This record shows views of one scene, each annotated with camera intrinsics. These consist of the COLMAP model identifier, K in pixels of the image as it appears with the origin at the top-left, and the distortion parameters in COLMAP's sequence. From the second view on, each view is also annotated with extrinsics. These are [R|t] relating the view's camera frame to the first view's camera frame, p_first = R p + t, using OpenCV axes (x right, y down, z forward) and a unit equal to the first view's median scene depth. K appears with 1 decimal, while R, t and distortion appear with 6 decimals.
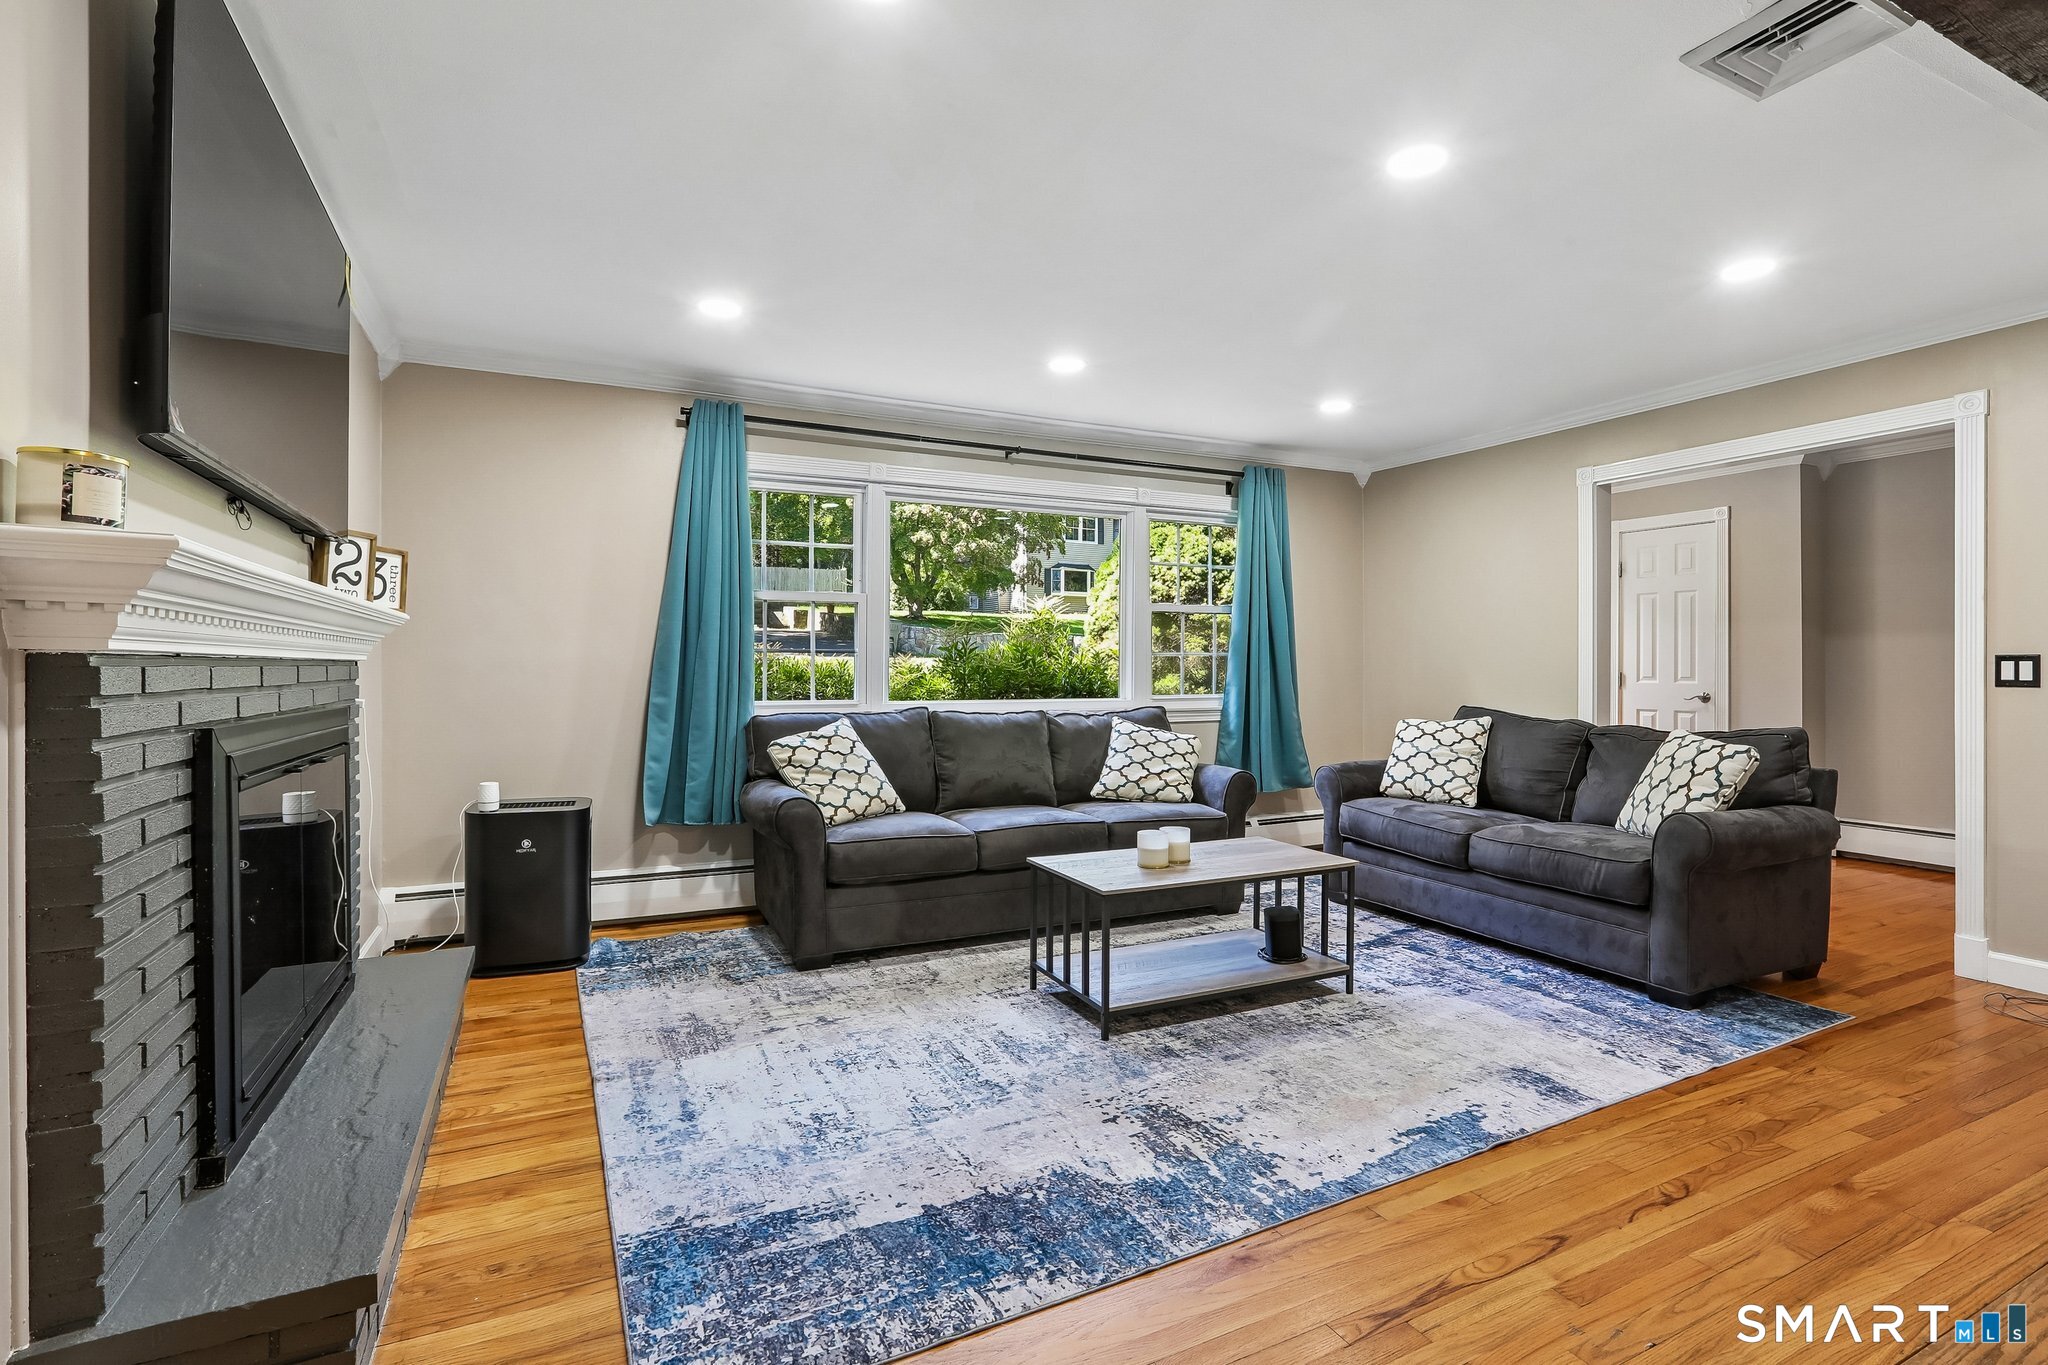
lens RADIAL K [[942.9, 0, 1043.0], [0, 942.9, 674.0], [0, 0, 1]] dist [-0.033651, 0.008425]
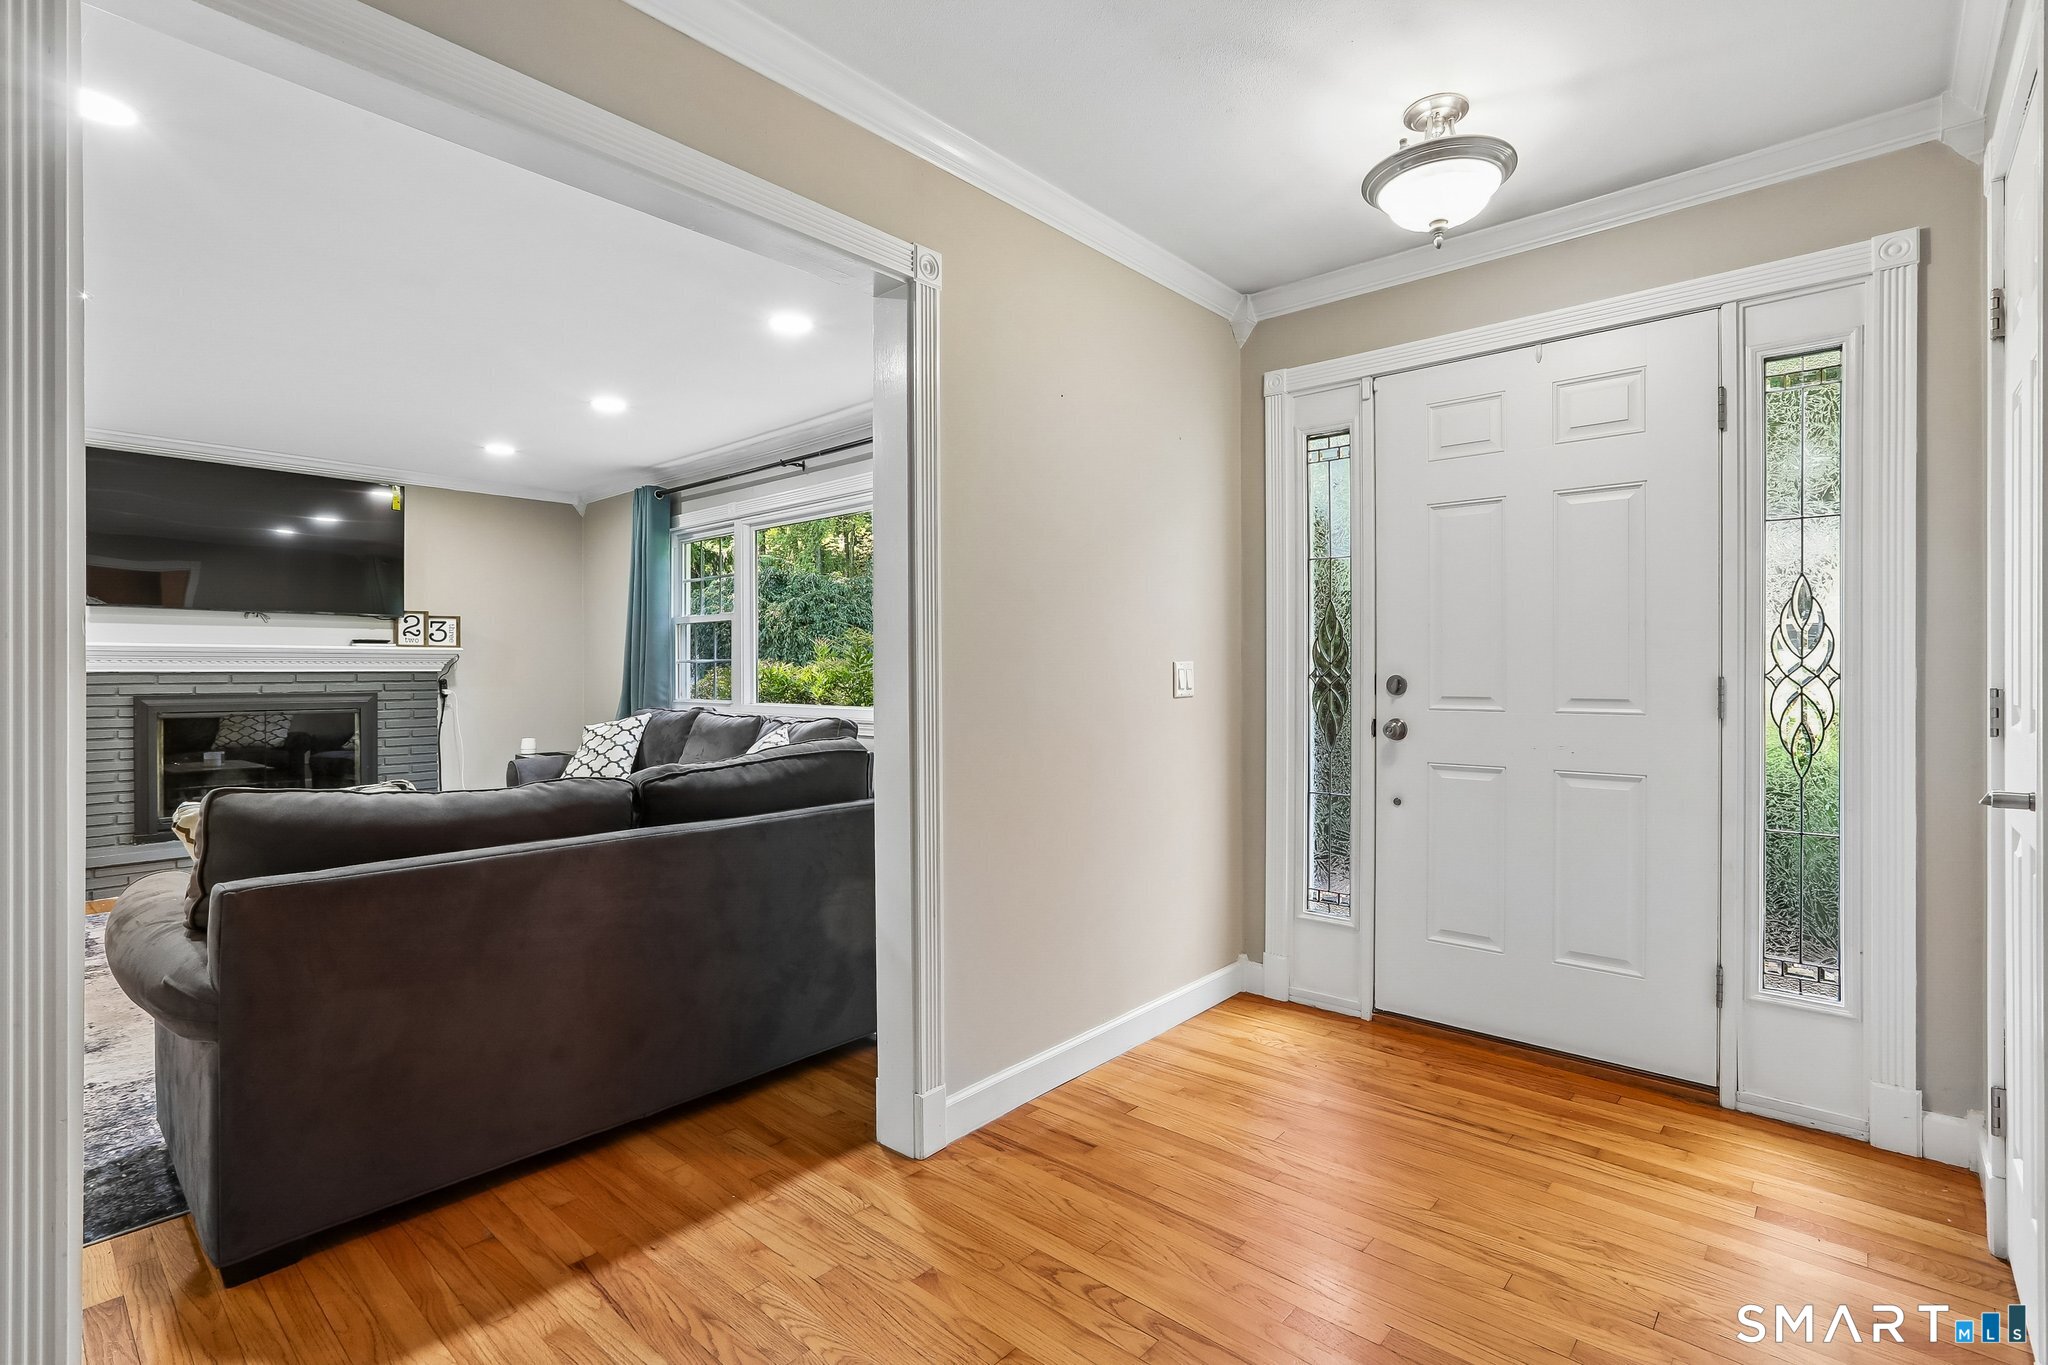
lens RADIAL K [[942.9, 0, 1065.9], [0, 942.9, 674.6], [0, 0, 1]] dist [-0.033651, 0.008425]
pose [[0.385251, 0.002495, -0.922809, 1.515936], [-0.002110, 0.999996, 0.001823, -0.012070], [0.922810, 0.001245, 0.385254, 1.305488]]
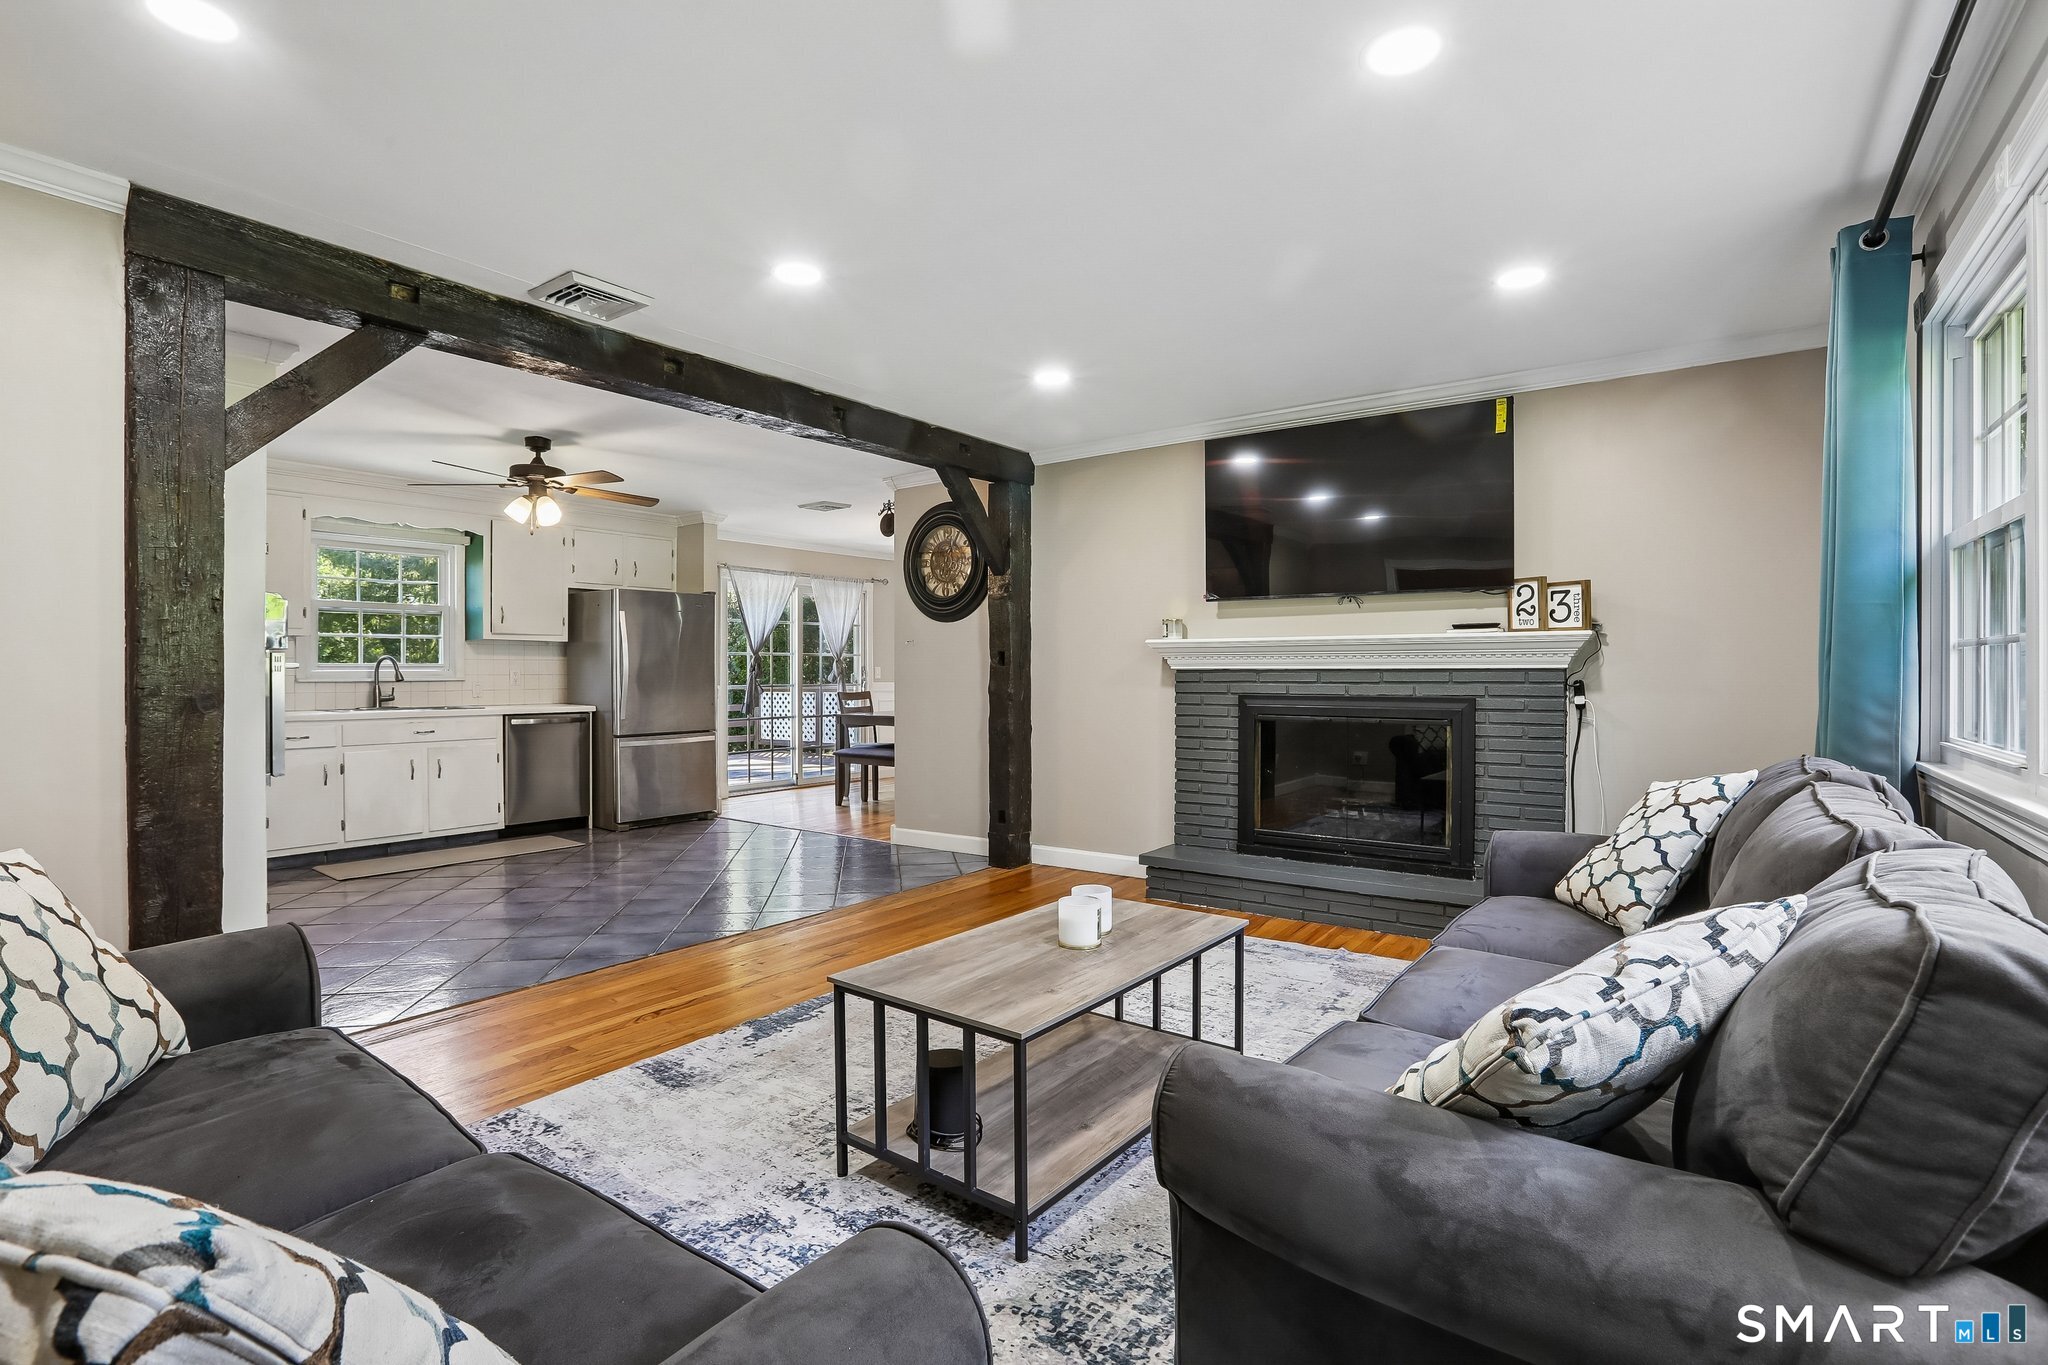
lens RADIAL K [[942.9, 0, 1011.8], [0, 942.9, 681.9], [0, 0, 1]] dist [-0.033651, 0.008425]
pose [[-0.898593, 0.007860, -0.438712, 0.500974], [0.000186, 0.999846, 0.017532, -0.016022], [0.438783, 0.015672, -0.898456, 1.624310]]
